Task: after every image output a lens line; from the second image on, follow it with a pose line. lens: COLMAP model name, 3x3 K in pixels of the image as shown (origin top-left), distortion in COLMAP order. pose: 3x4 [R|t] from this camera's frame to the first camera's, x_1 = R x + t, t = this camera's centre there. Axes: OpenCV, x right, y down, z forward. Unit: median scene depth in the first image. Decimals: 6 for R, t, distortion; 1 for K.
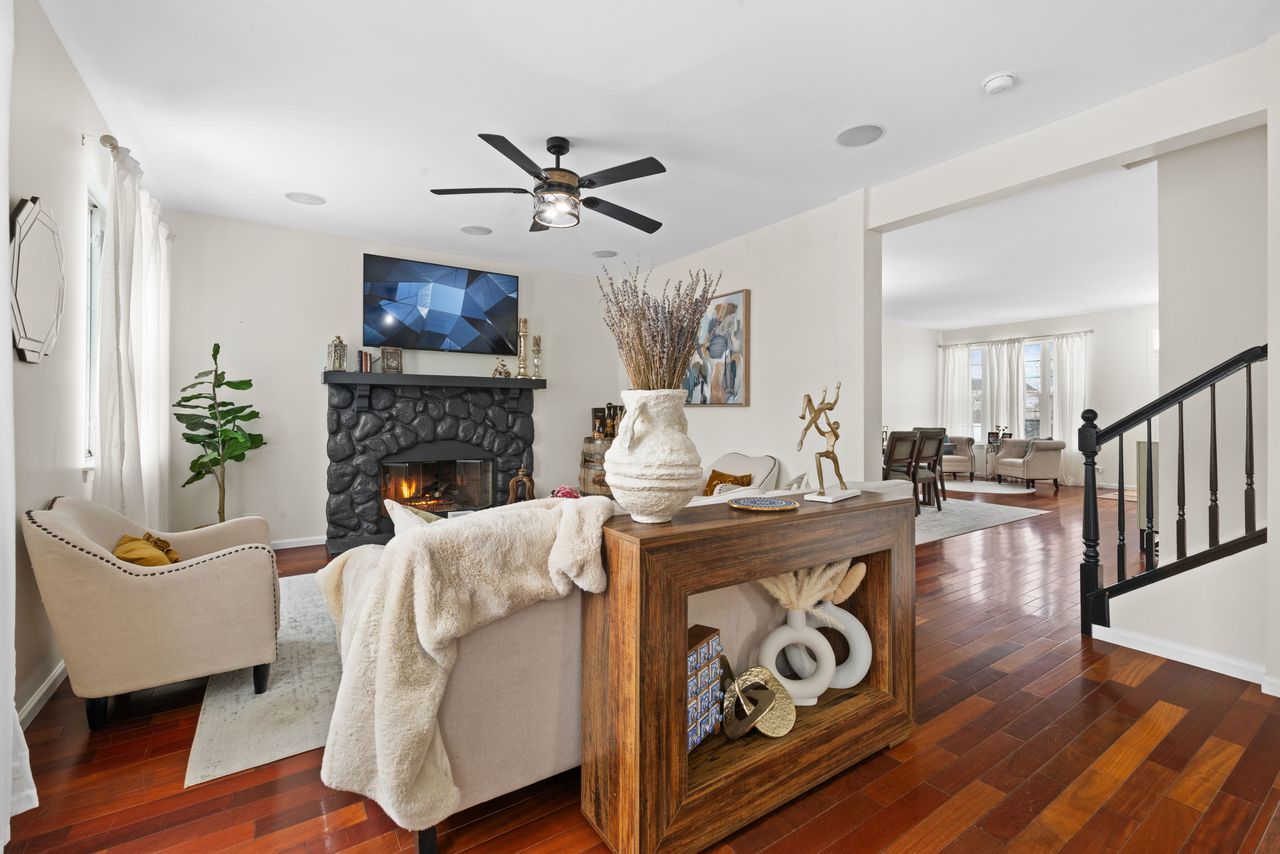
lens RADIAL K [[556.2, 0, 639.2], [0, 556.2, 410.1], [0, 0, 1]] dist [-0.000170, -0.000815]
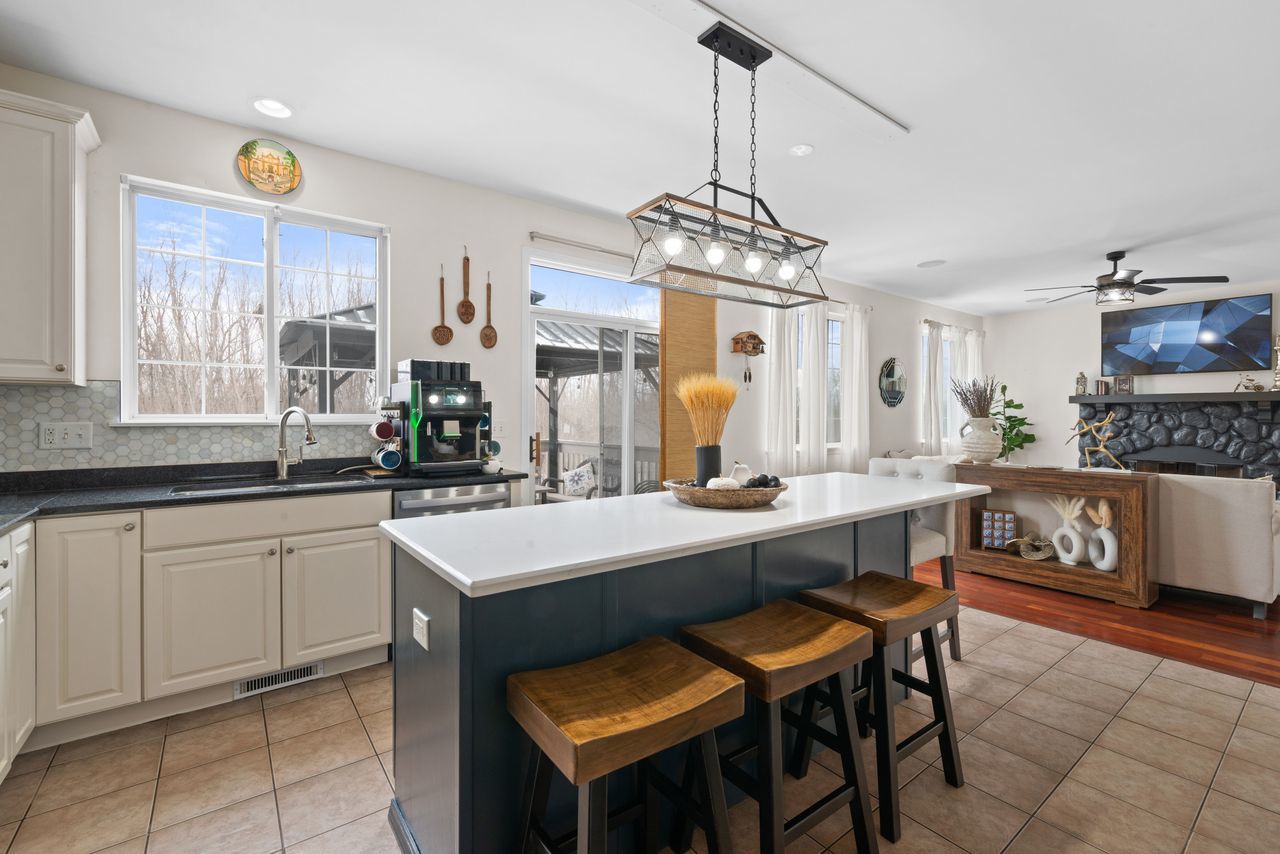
lens RADIAL K [[556.2, 0, 637.1], [0, 556.2, 417.9], [0, 0, 1]] dist [-0.000170, -0.000815]
pose [[0.052619, 0.004075, -0.998606, 0.846067], [0.001389, 0.999990, 0.004154, -0.014316], [0.998614, -0.001605, 0.052613, -0.274556]]
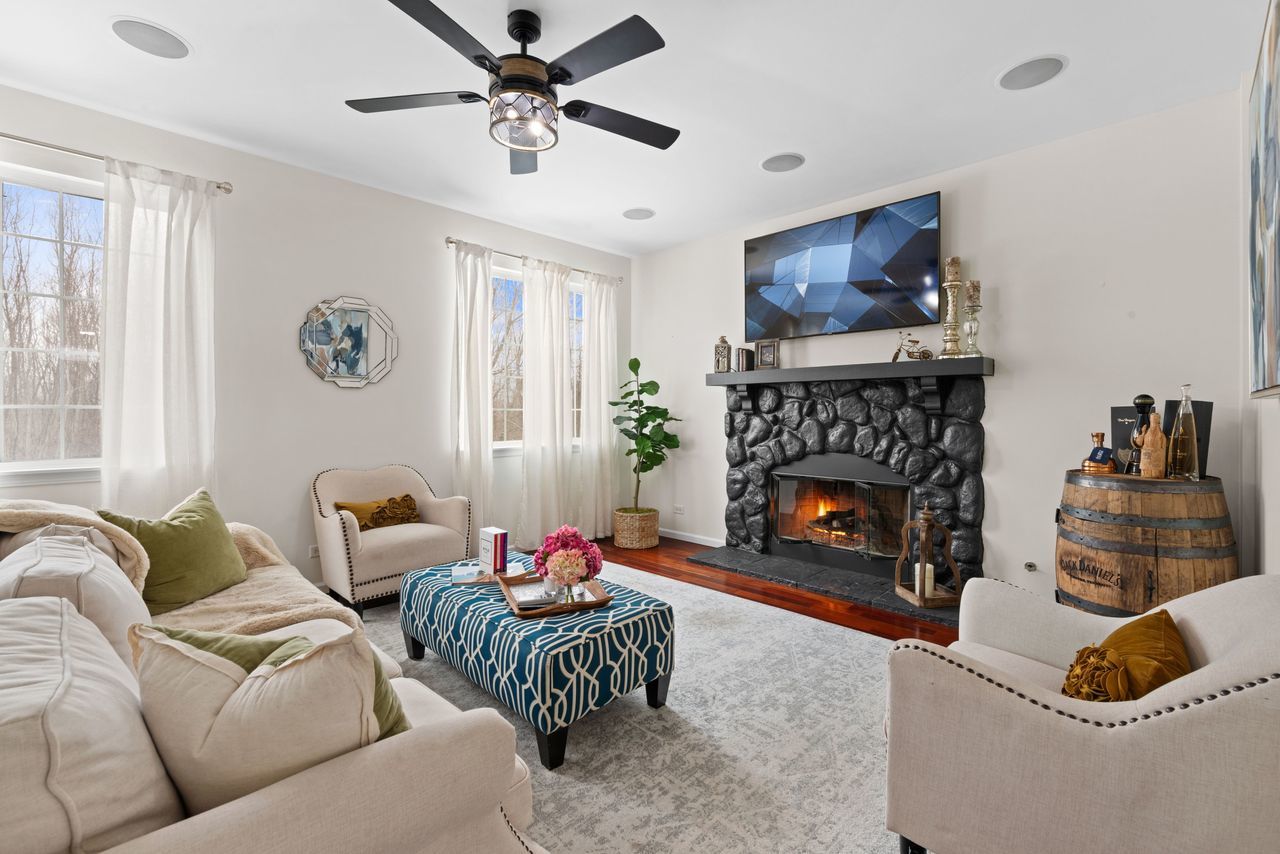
lens RADIAL K [[556.2, 0, 651.4], [0, 556.2, 413.1], [0, 0, 1]] dist [-0.000170, -0.000815]
pose [[0.200248, -0.001751, -0.979744, 0.347369], [0.002545, 0.999996, -0.001267, 0.001286], [0.979742, -0.002240, 0.200252, 0.631746]]
